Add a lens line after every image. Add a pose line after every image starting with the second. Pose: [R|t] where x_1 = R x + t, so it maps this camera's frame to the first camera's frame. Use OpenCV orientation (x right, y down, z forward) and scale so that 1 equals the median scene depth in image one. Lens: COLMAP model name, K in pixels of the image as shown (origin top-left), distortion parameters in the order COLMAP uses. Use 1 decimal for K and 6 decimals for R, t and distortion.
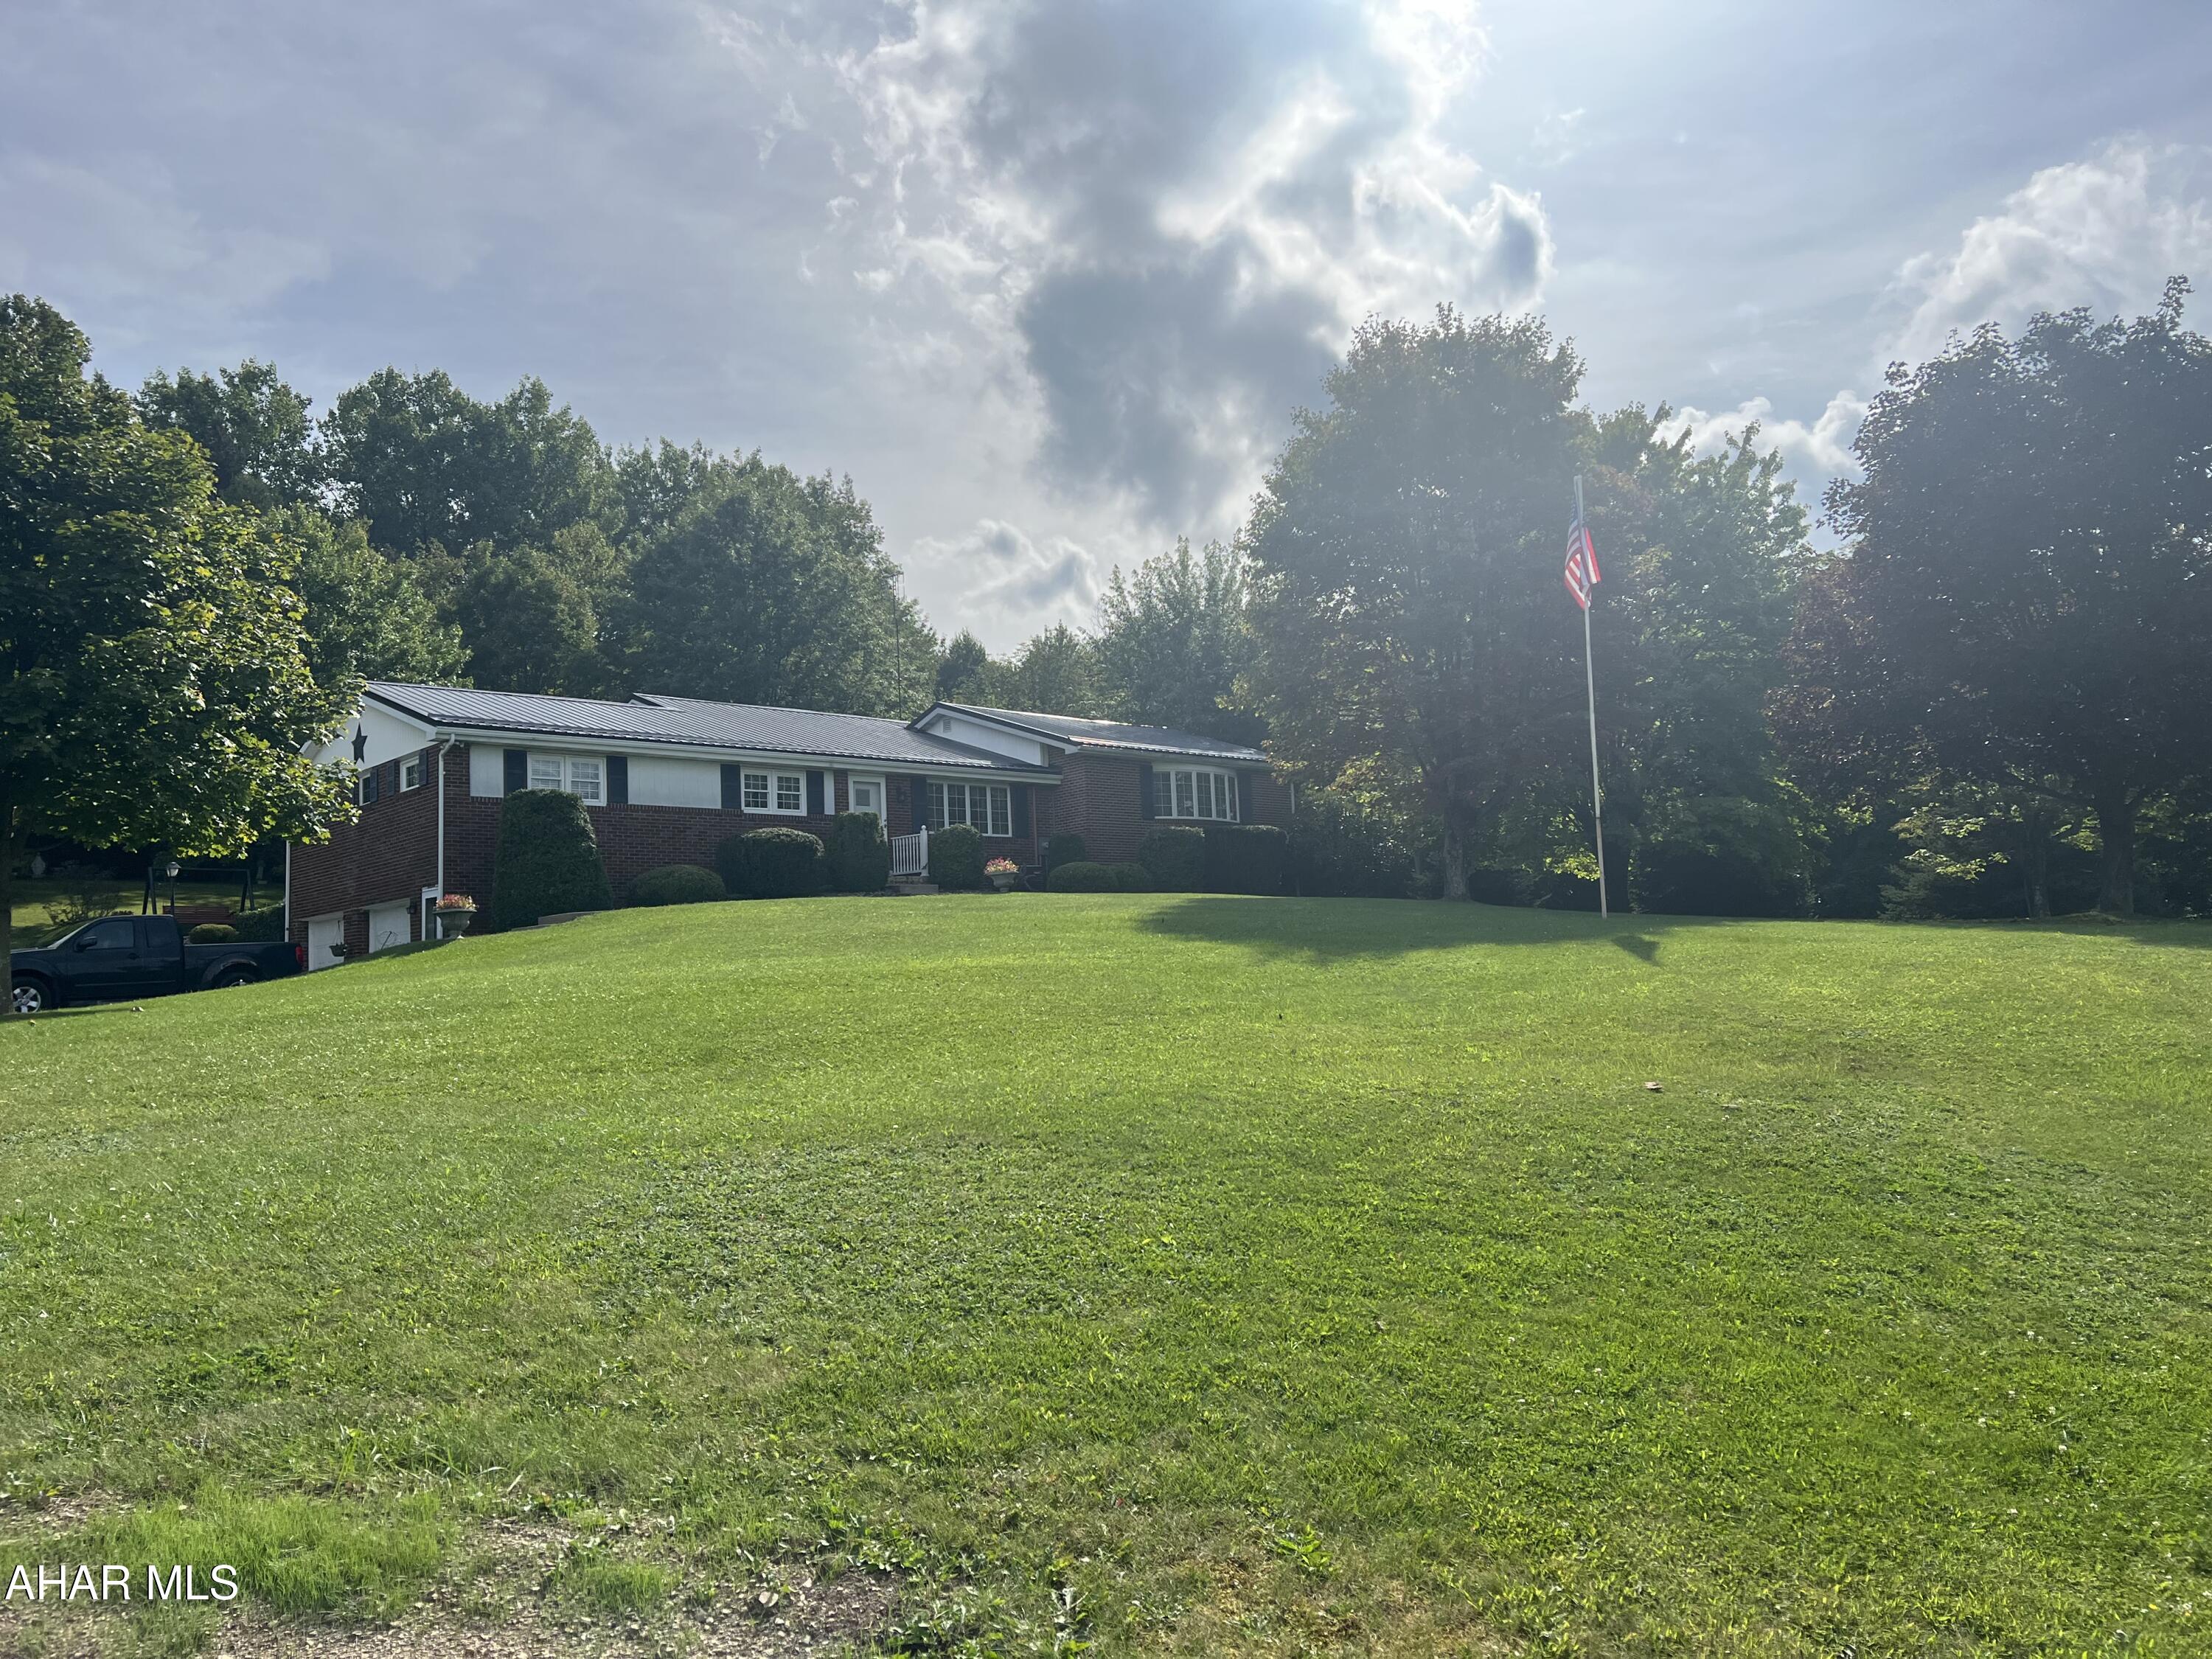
lens RADIAL K [[1732.2, 0, 1106.0], [0, 1732.2, 829.5], [0, 0, 1]] dist [0.003657, 0.003432]
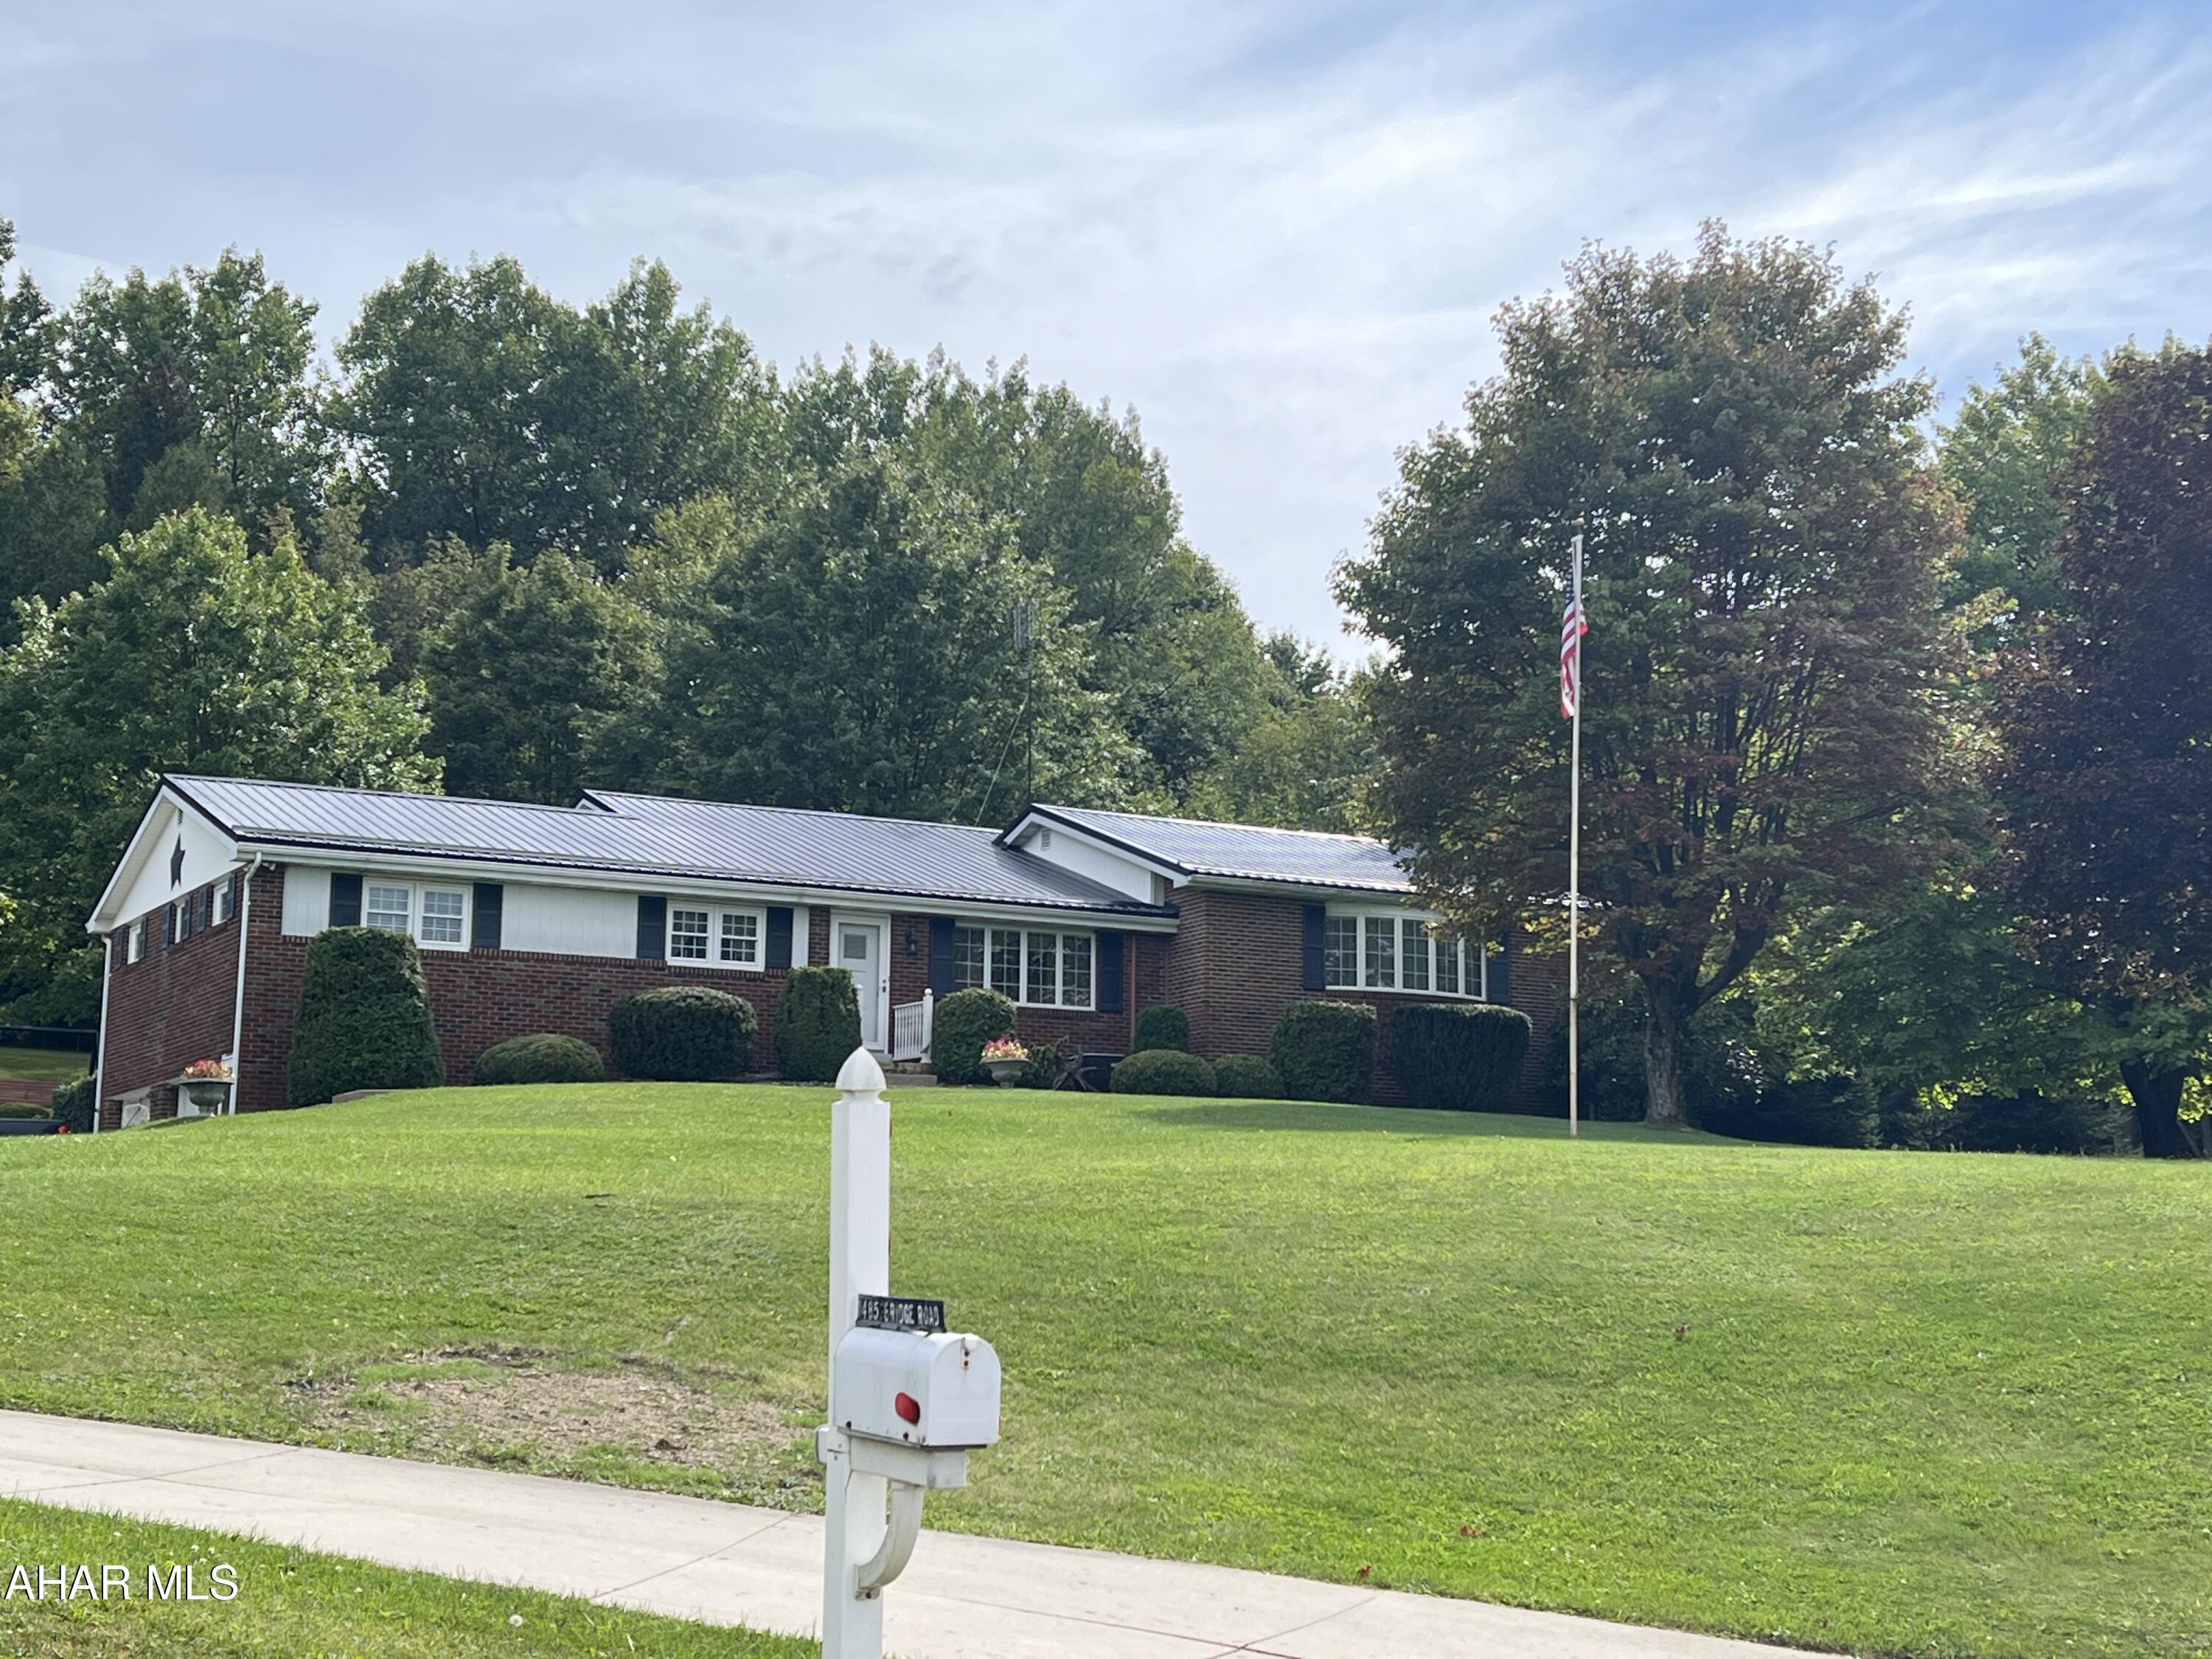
lens RADIAL K [[3244.3, 0, 1106.0], [0, 3244.3, 829.5], [0, 0, 1]] dist [0.012391, -0.133461]
pose [[0.975640, 0.011328, -0.219084, 0.222595], [-0.023386, 0.998346, -0.052525, 0.000605], [0.218127, 0.056369, 0.974291, -0.228762]]
